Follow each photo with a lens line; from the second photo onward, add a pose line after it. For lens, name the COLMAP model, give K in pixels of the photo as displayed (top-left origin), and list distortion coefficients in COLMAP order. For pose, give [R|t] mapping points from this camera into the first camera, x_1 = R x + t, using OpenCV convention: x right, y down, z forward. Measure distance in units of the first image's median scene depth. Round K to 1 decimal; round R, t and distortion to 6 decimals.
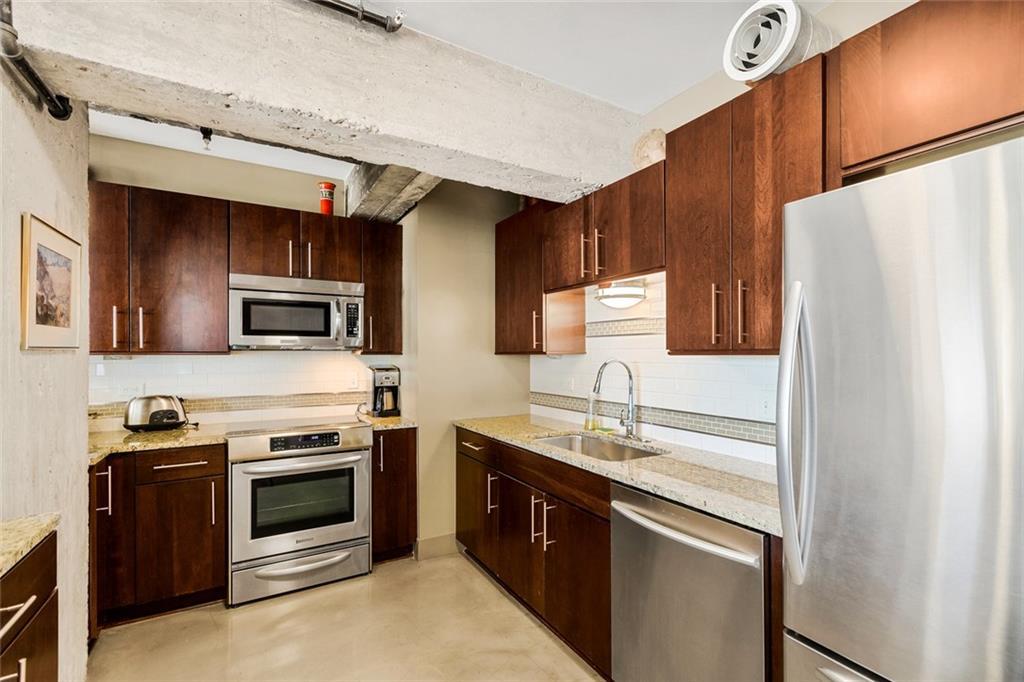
lens RADIAL K [[458.8, 0, 521.0], [0, 458.8, 353.2], [0, 0, 1]] dist [0.004998, -0.000751]
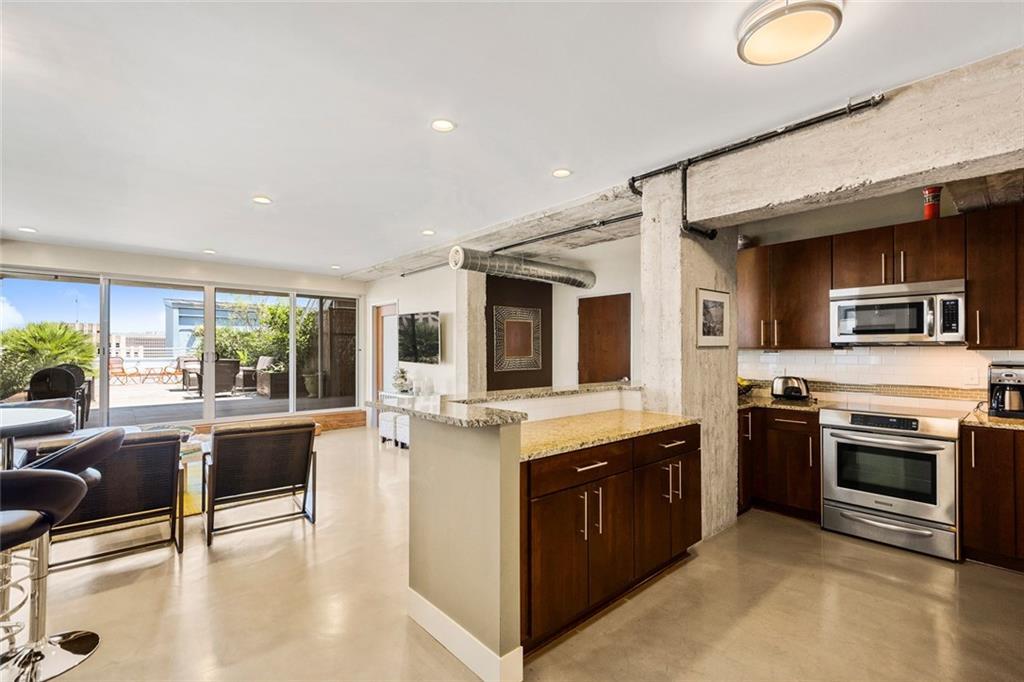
lens RADIAL K [[458.8, 0, 512.0], [0, 458.8, 346.5], [0, 0, 1]] dist [0.004998, -0.000751]
pose [[0.187531, -0.005975, -0.982241, 0.515117], [0.001676, 0.999982, -0.005763, 0.000181], [0.982257, -0.000566, 0.187537, -0.176417]]
